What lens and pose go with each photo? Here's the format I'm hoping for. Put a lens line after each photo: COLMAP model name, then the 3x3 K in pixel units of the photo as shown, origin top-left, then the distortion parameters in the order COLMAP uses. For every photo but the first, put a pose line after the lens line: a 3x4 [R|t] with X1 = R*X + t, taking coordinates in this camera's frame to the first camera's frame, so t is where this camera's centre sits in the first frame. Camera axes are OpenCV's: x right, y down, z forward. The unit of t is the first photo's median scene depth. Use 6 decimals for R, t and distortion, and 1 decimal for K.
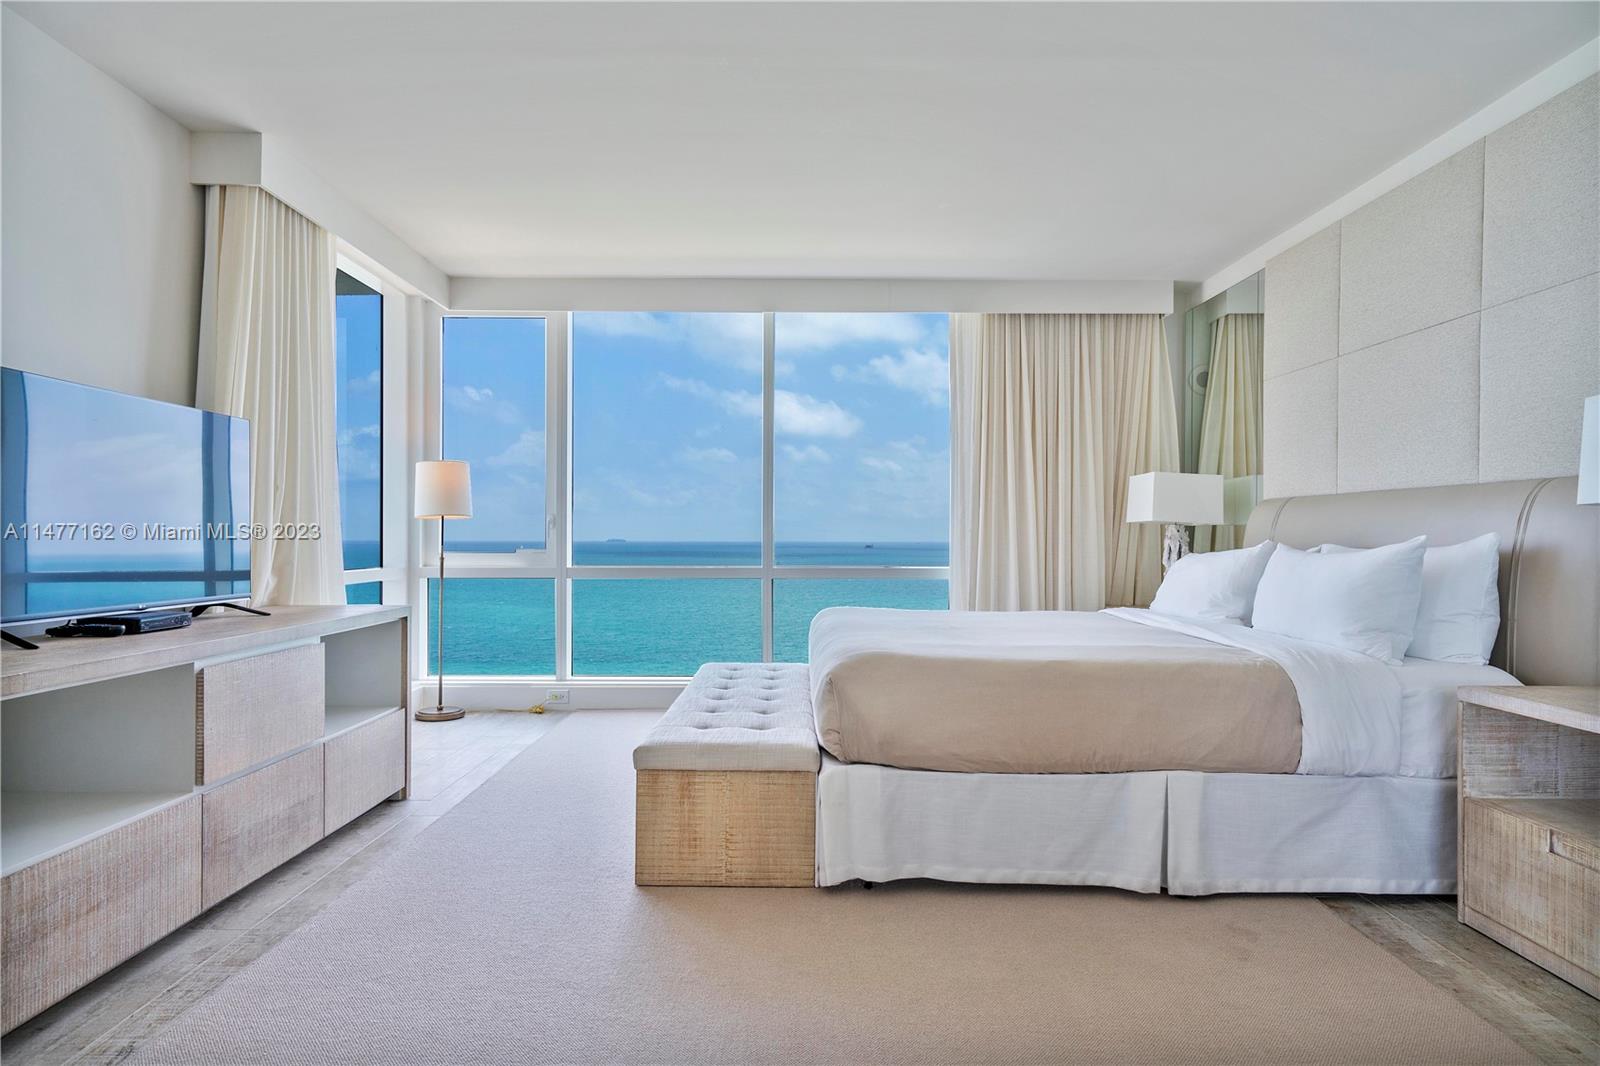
lens RADIAL K [[944.1, 0, 802.3], [0, 944.1, 541.0], [0, 0, 1]] dist [0.008109, 0.002412]
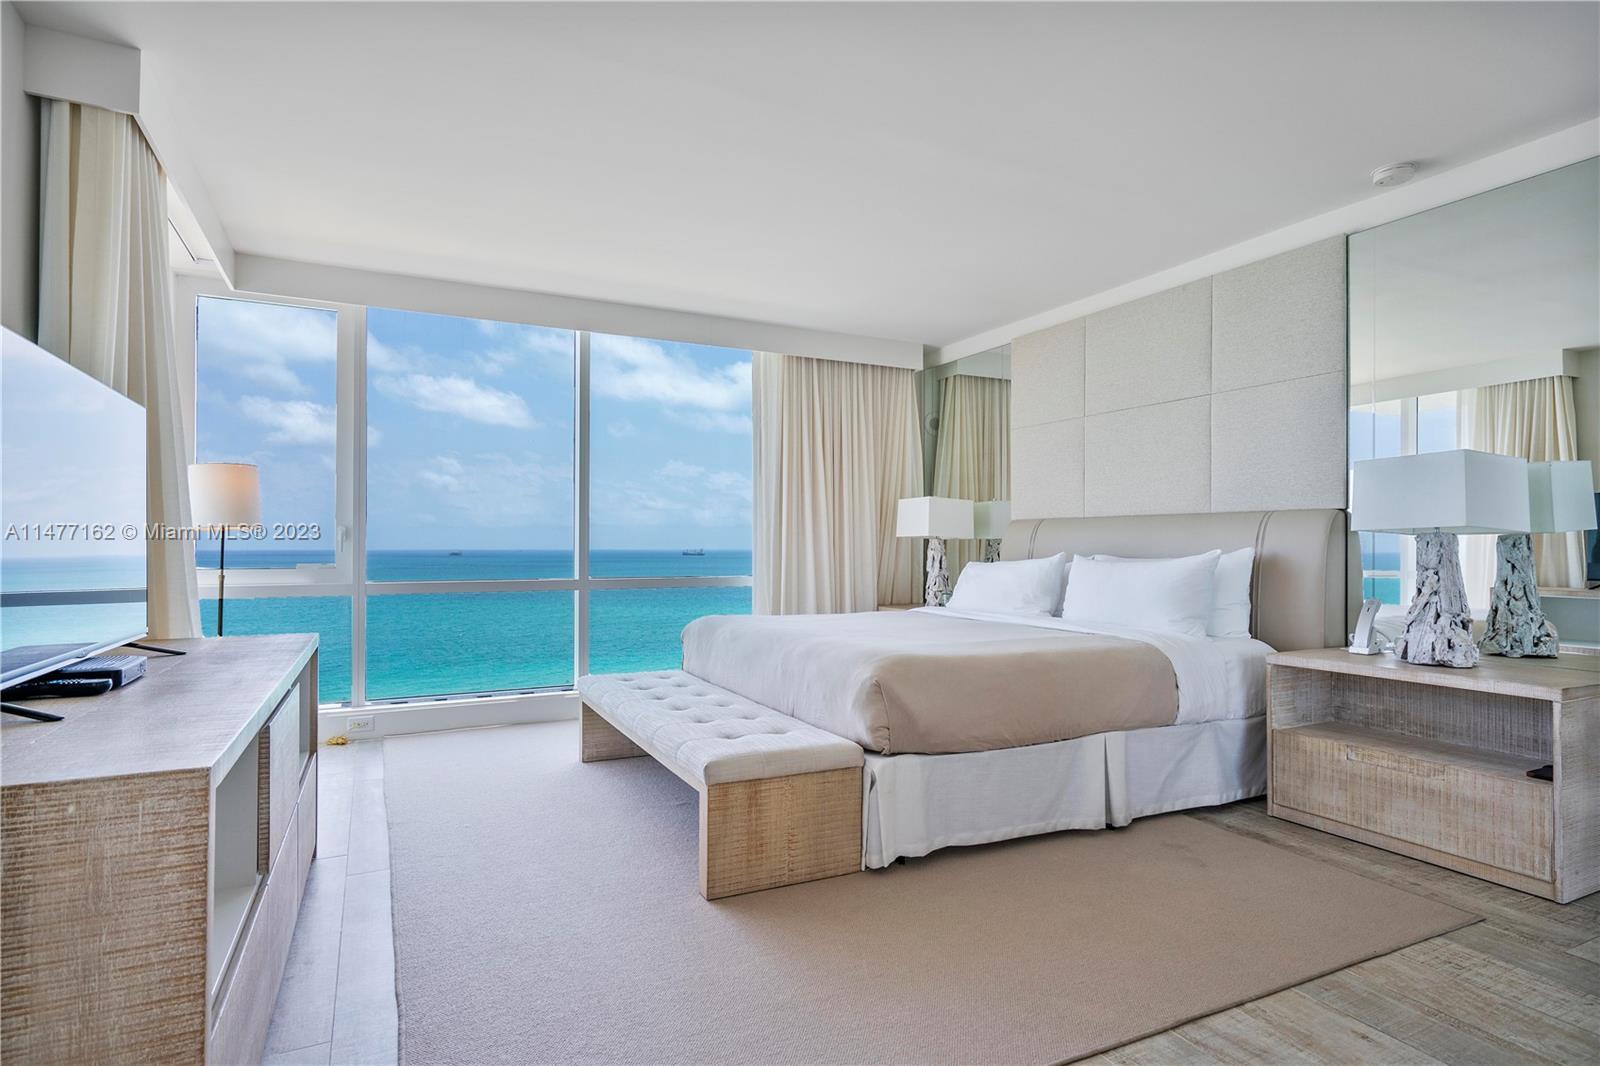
lens RADIAL K [[843.7, 0, 800.2], [0, 843.7, 540.1], [0, 0, 1]] dist [0.002870, 0.004159]
pose [[0.894589, 0.000416, 0.446890, -0.462676], [0.004067, 0.999951, -0.009071, -0.010822], [-0.446872, 0.009933, 0.894543, 0.138349]]
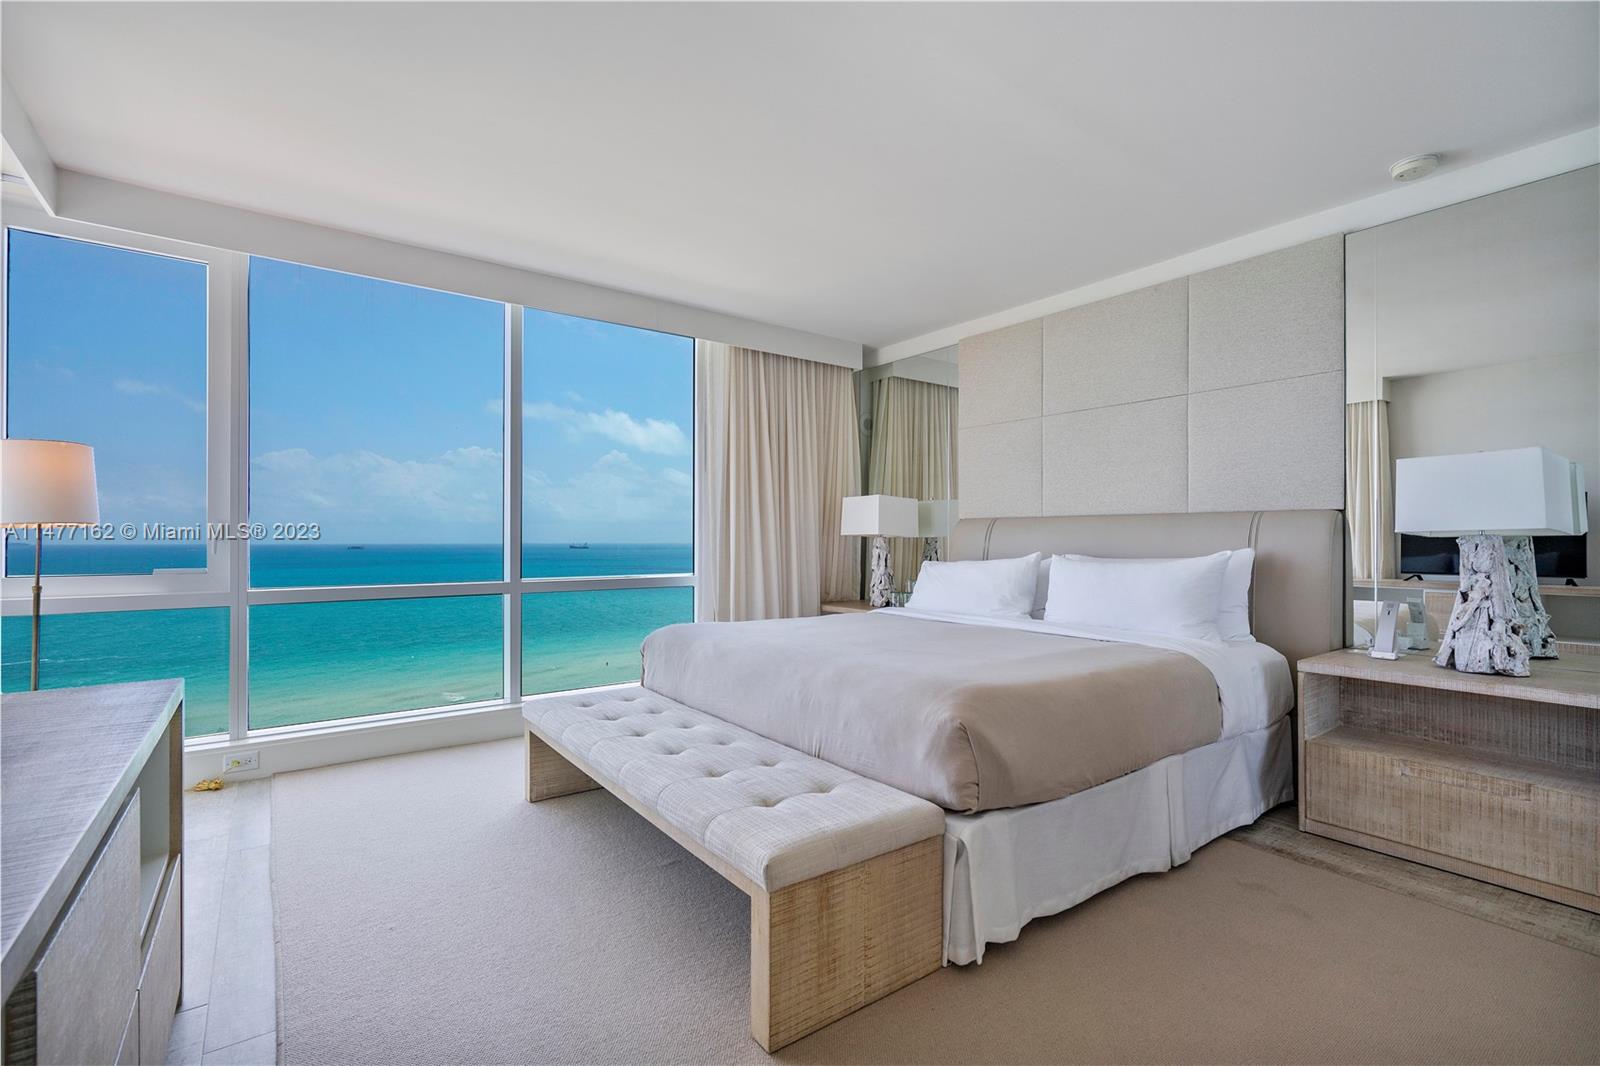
lens RADIAL K [[713.4, 0, 794.1], [0, 713.4, 539.0], [0, 0, 1]] dist [-0.006085, 0.003224]
pose [[0.806741, -0.001915, 0.590902, -0.451834], [0.004355, 0.999987, -0.002705, -0.022468], [-0.590889, 0.004755, 0.806739, 0.521577]]
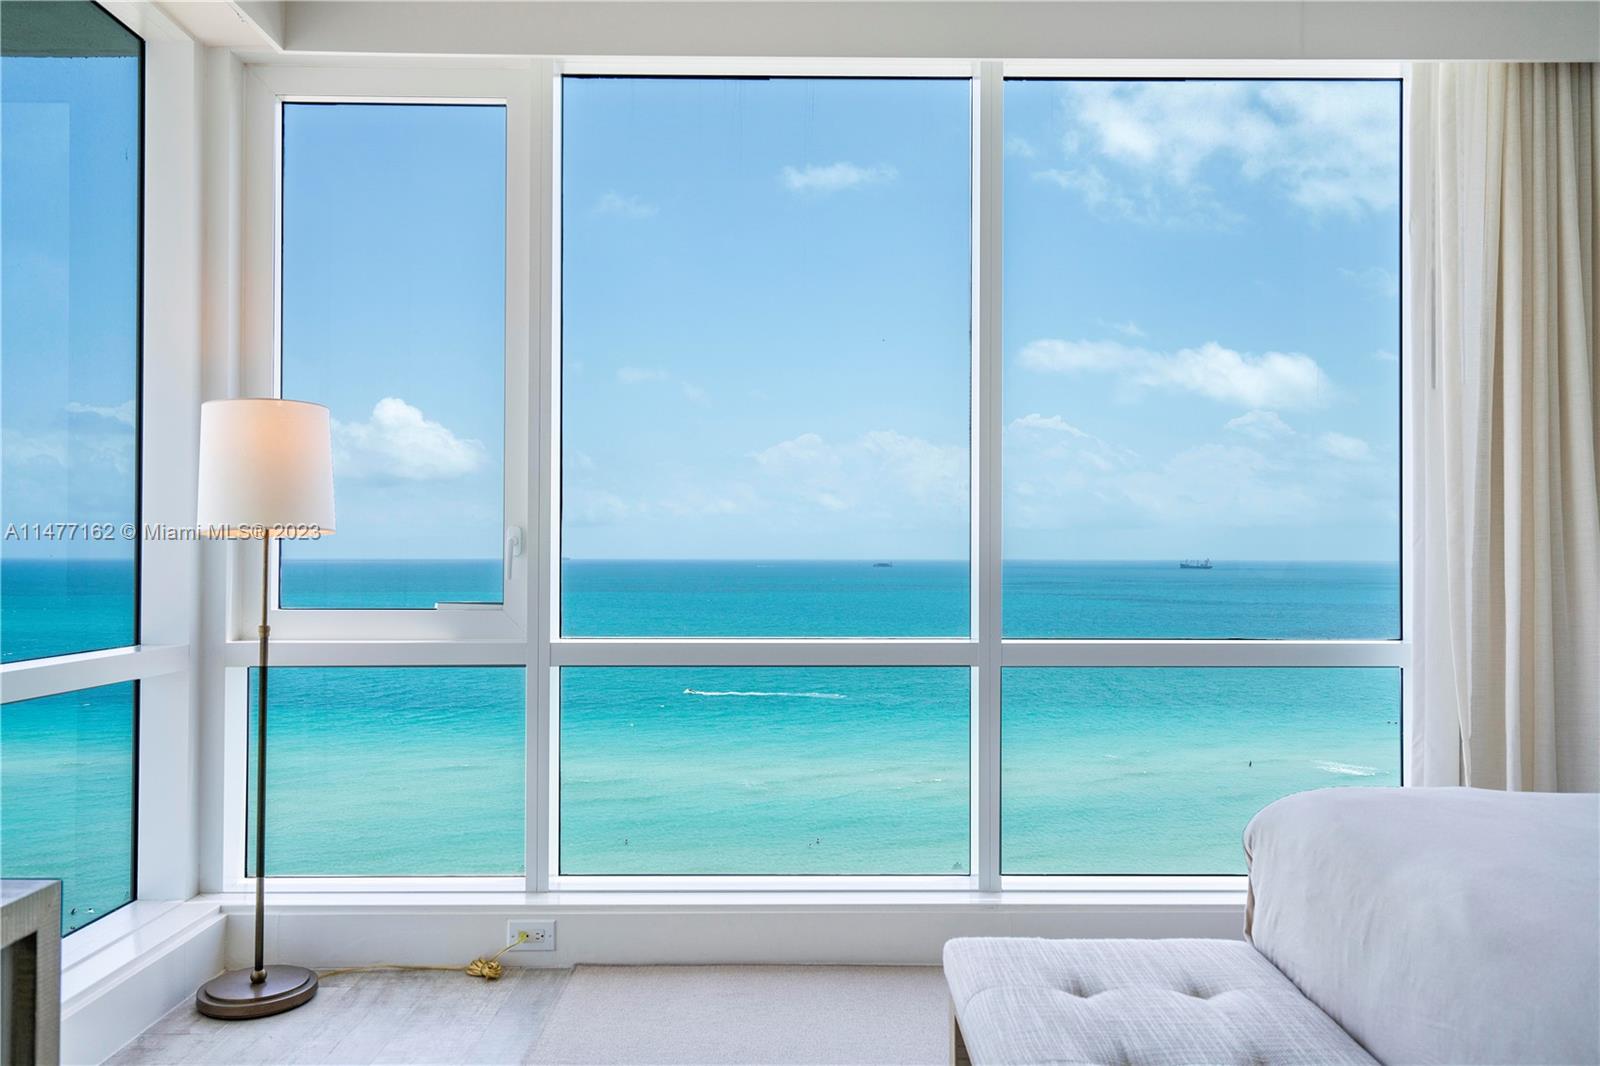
lens RADIAL K [[1170.3, 0, 804.0], [0, 1170.3, 545.0], [0, 0, 1]] dist [0.006045, 0.003598]
pose [[0.999999, -0.001145, -0.000006, -0.247552], [0.001144, 0.999944, -0.010481, -0.025421], [0.000018, 0.010481, 0.999945, 0.850201]]
